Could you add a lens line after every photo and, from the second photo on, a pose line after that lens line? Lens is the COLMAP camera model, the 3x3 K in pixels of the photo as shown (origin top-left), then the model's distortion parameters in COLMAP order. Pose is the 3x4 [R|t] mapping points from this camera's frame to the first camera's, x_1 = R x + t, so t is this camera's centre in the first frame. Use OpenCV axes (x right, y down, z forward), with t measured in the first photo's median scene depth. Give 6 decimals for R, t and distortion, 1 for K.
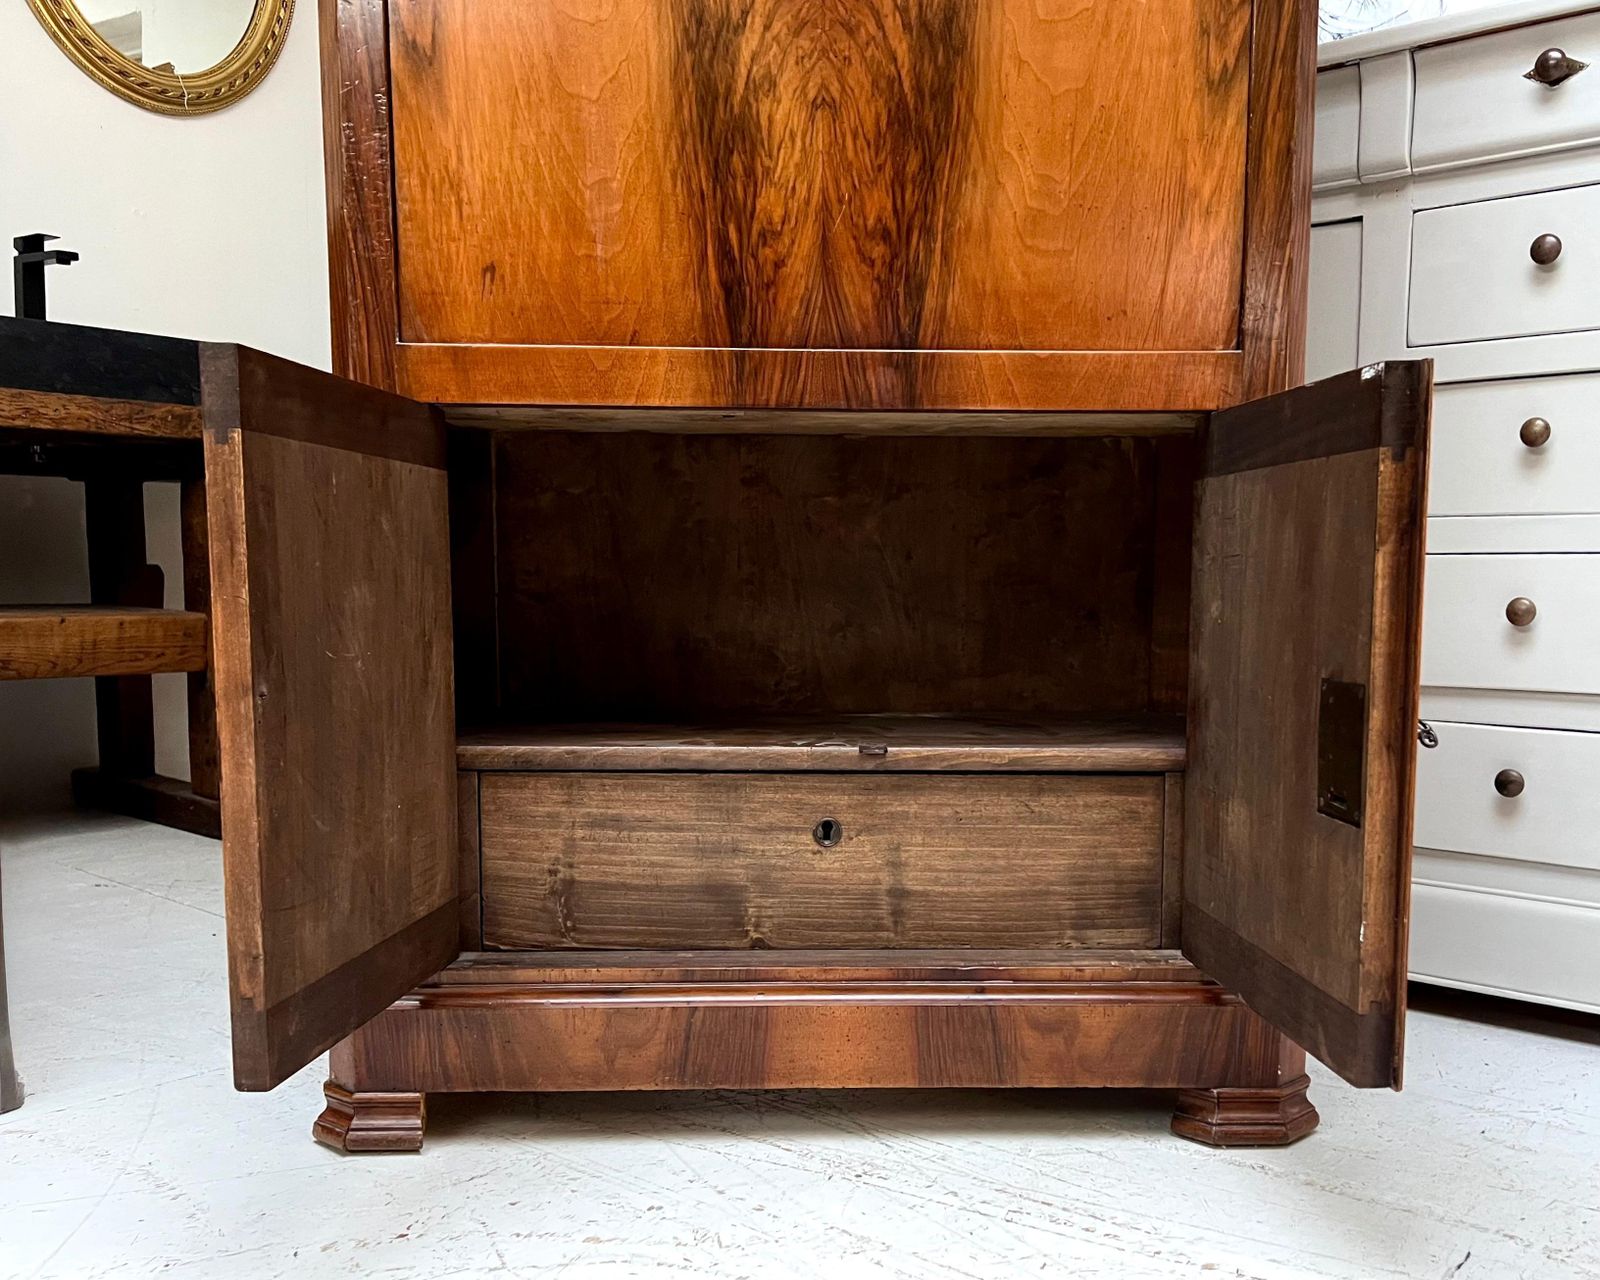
lens RADIAL K [[1461.3, 0, 873.2], [0, 1461.3, 735.7], [0, 0, 1]] dist [0.045084, -0.057476]
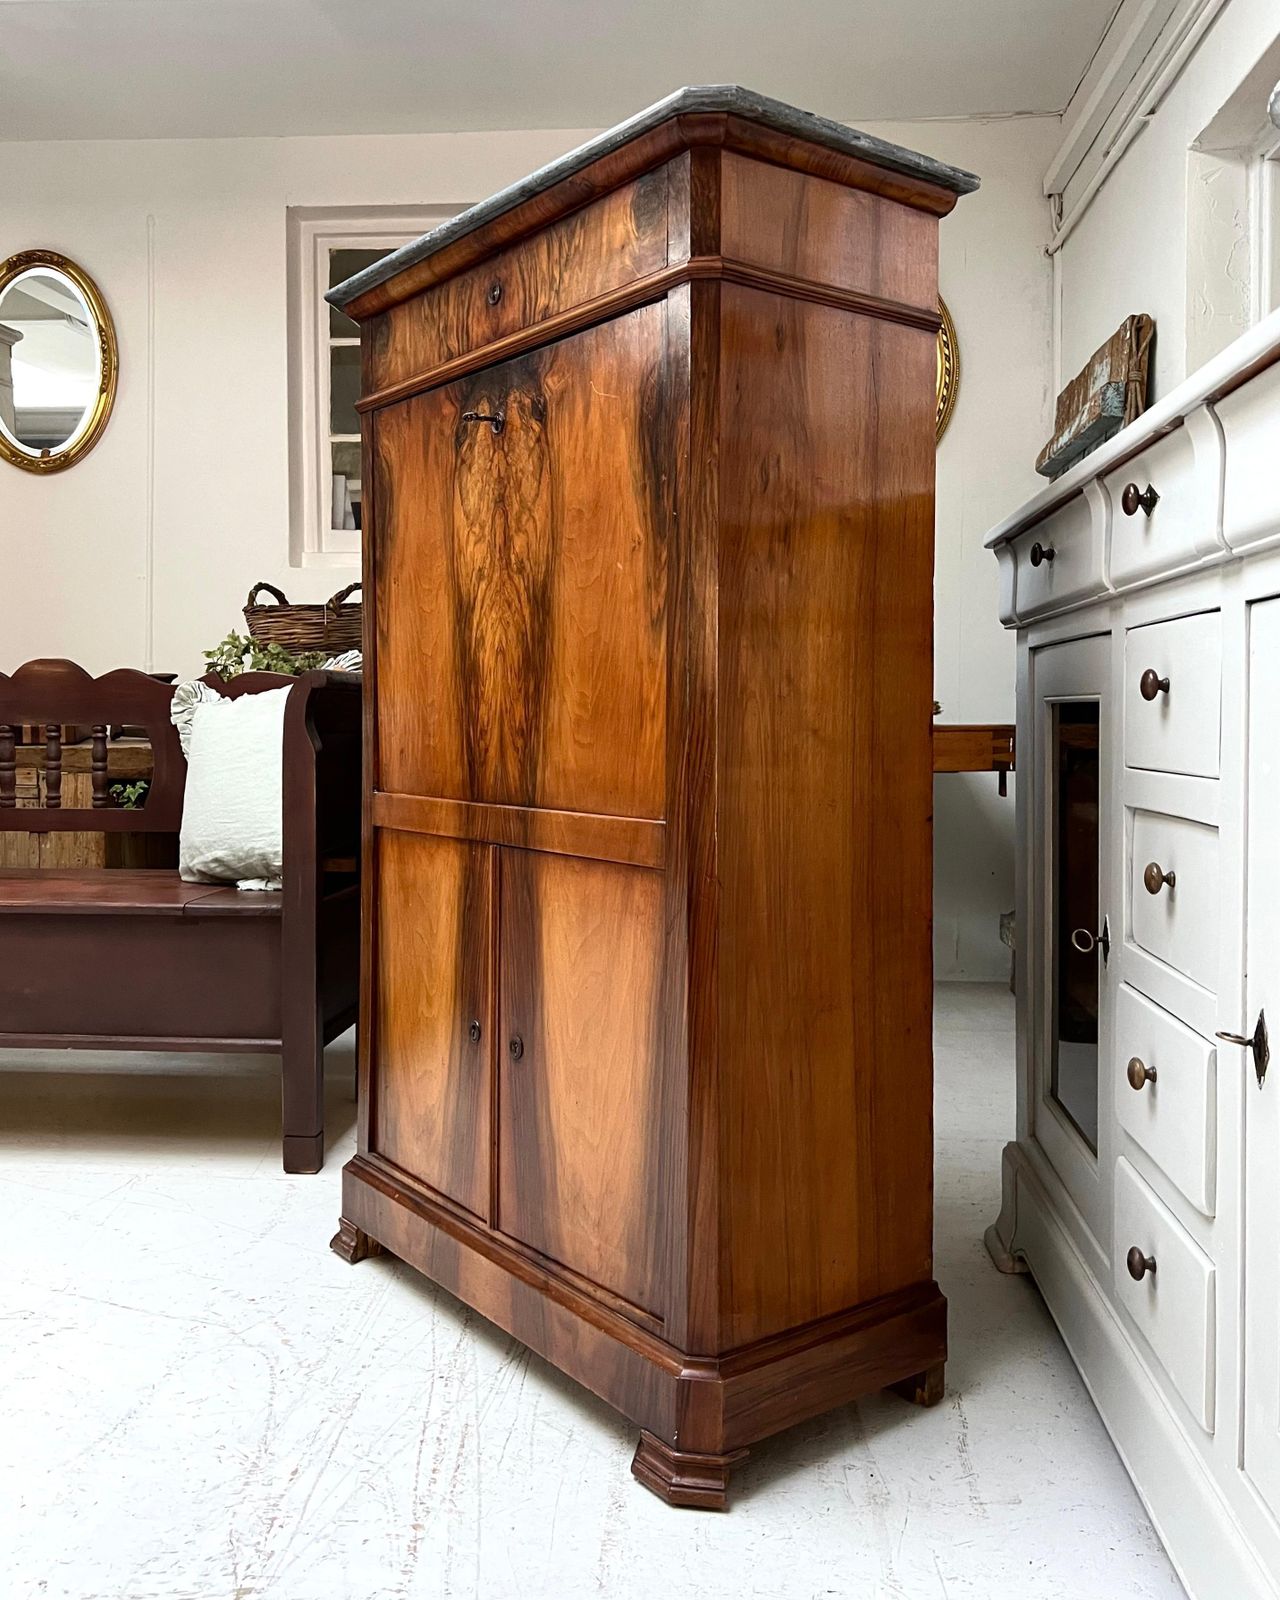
lens RADIAL K [[1348.0, 0, 630.7], [0, 1348.0, 735.3], [0, 0, 1]] dist [0.085919, -0.041008]
pose [[0.570414, 0.010712, -0.821288, 1.195612], [-0.086570, 0.995130, -0.047146, -0.283725], [0.816783, 0.097992, 0.568563, 0.312732]]
